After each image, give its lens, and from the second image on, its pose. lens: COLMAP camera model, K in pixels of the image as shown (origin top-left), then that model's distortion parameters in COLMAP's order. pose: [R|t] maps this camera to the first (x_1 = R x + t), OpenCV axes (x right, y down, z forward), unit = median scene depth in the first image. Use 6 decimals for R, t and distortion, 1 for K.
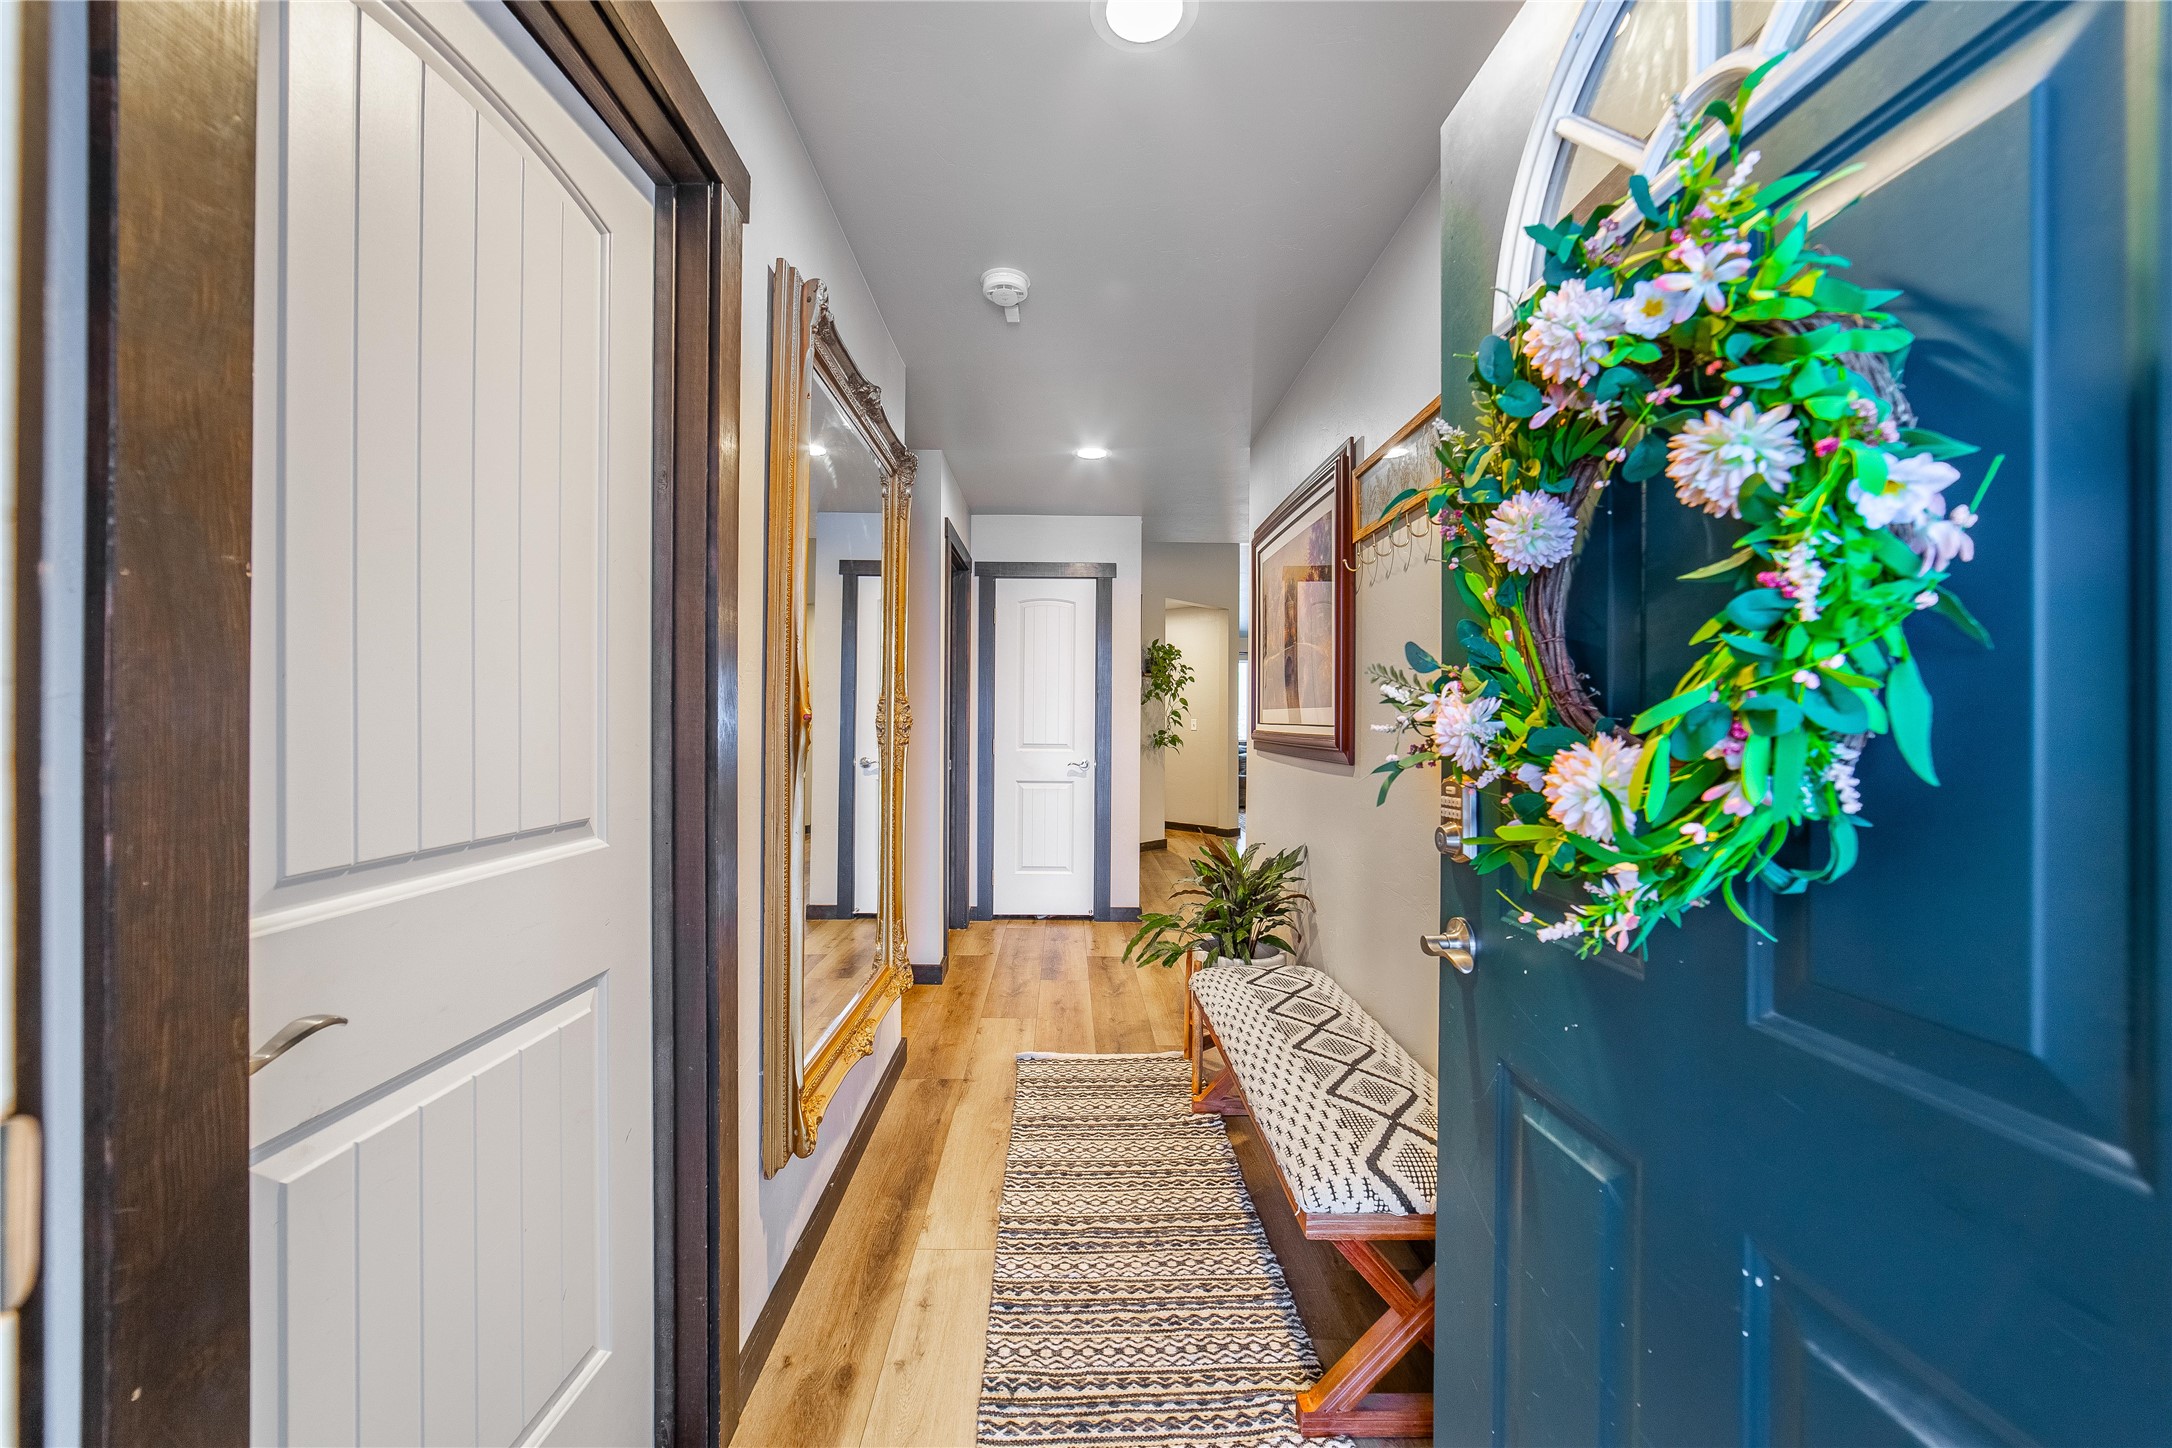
lens RADIAL K [[874.8, 0, 1083.3], [0, 874.8, 723.1], [0, 0, 1]] dist [-0.012379, 0.001395]
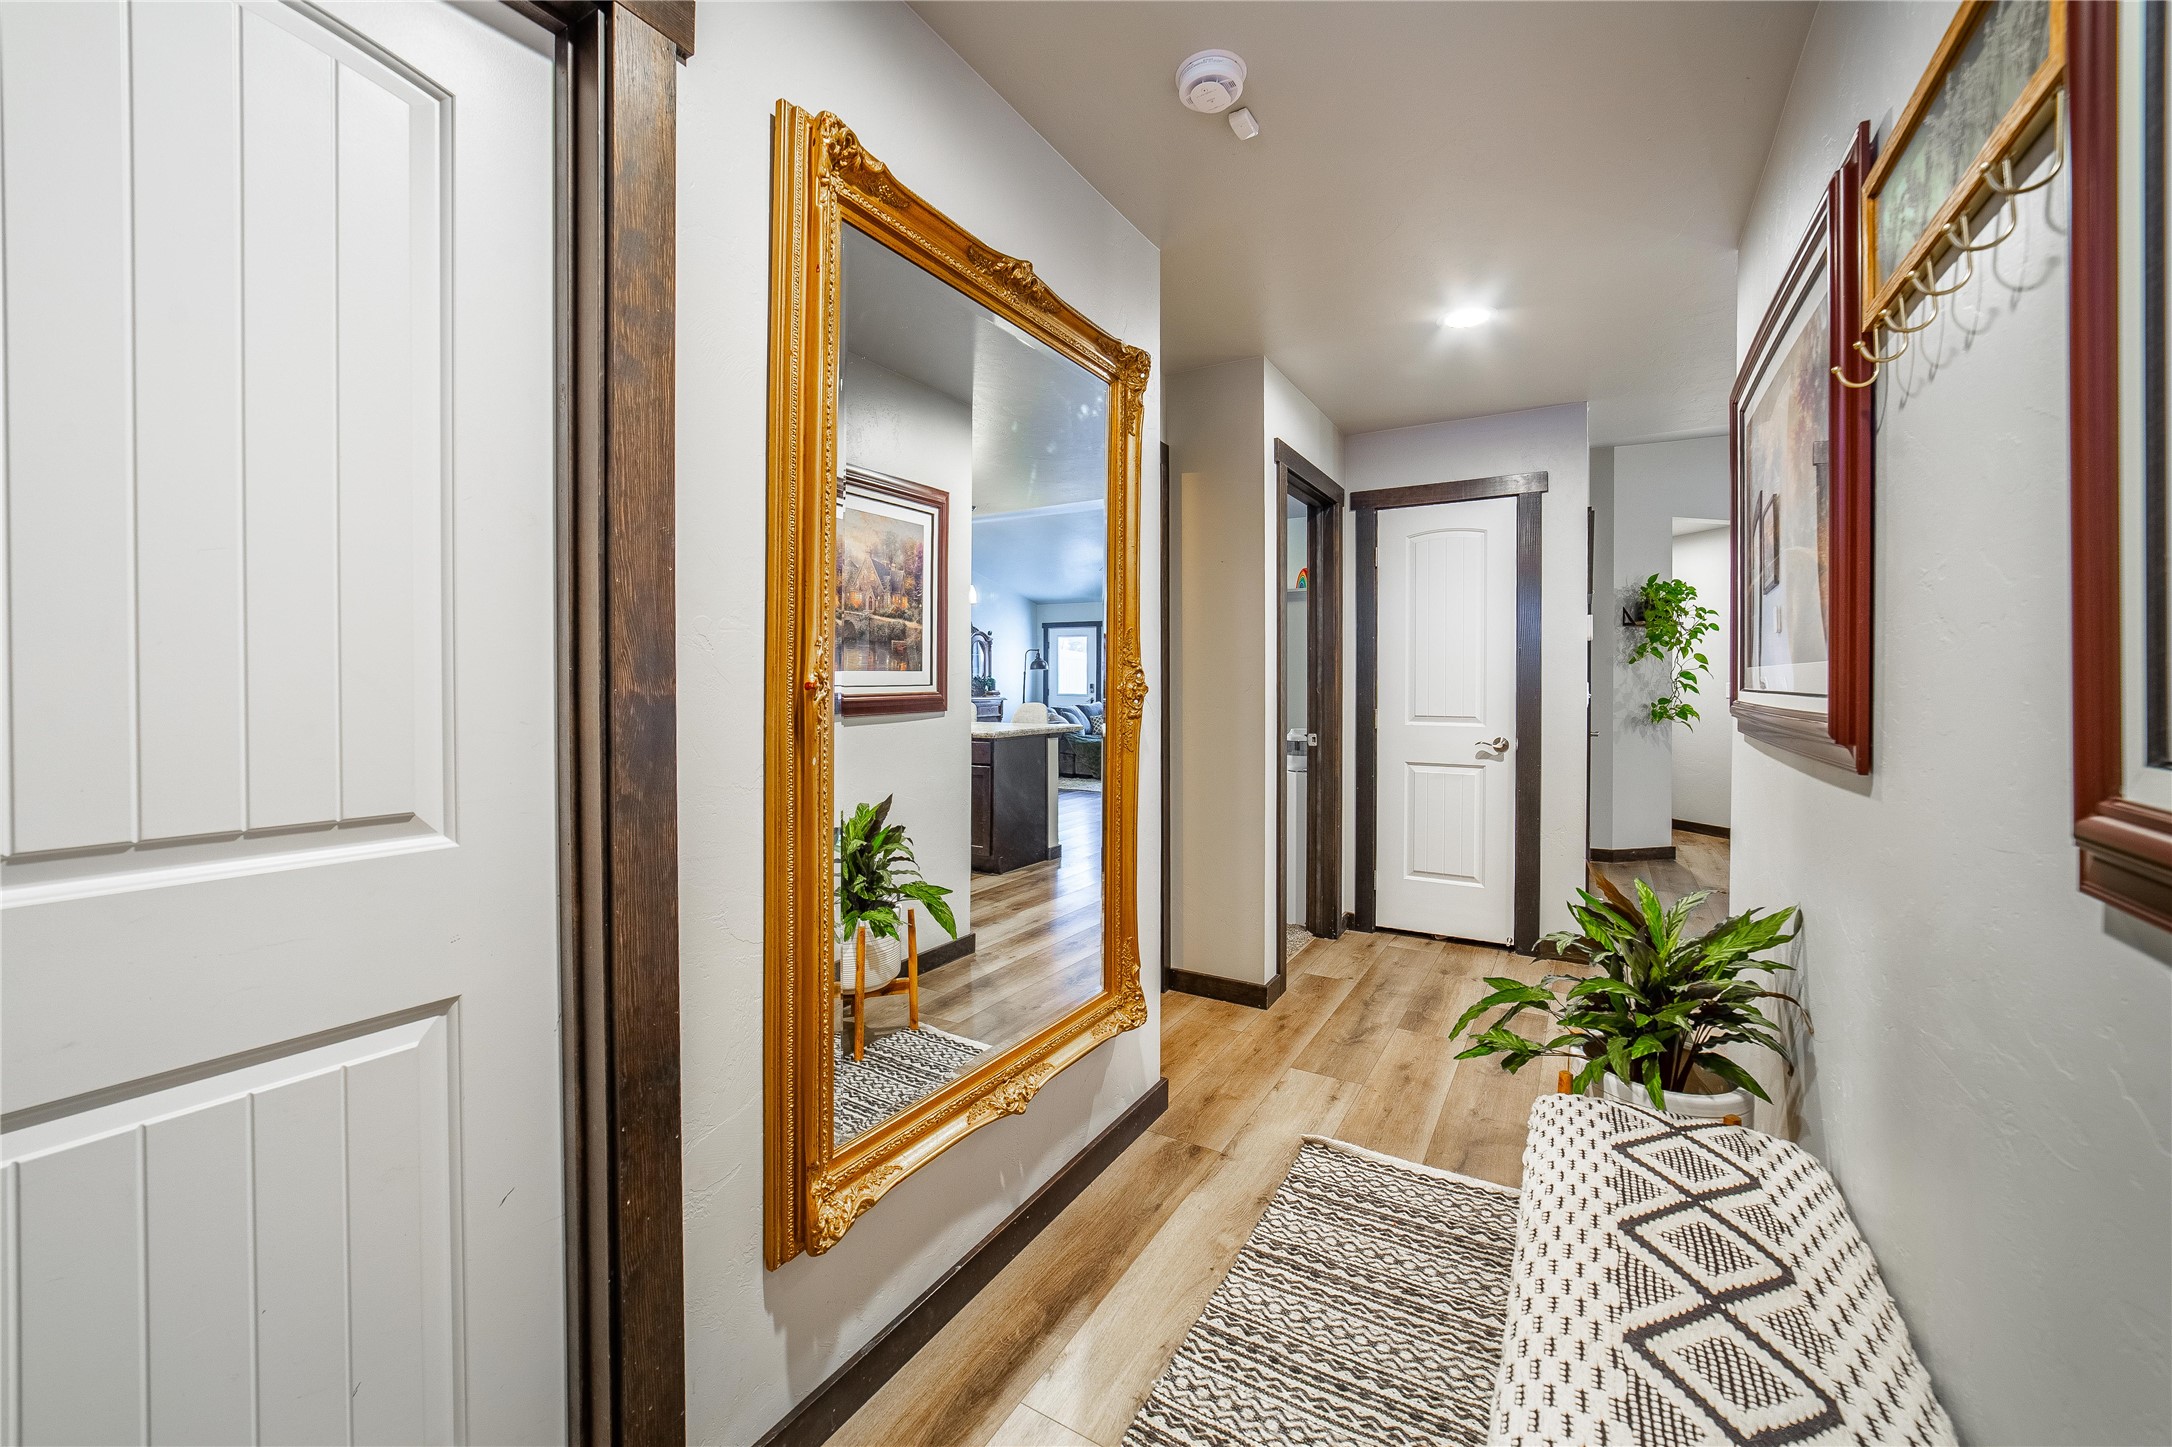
lens RADIAL K [[874.8, 0, 1053.9], [0, 874.8, 694.4], [0, 0, 1]] dist [-0.012379, 0.001395]
pose [[0.832917, -0.001190, -0.553396, 0.167899], [0.004398, 0.999980, 0.004470, -0.001119], [0.553380, -0.006157, 0.832906, 0.281200]]
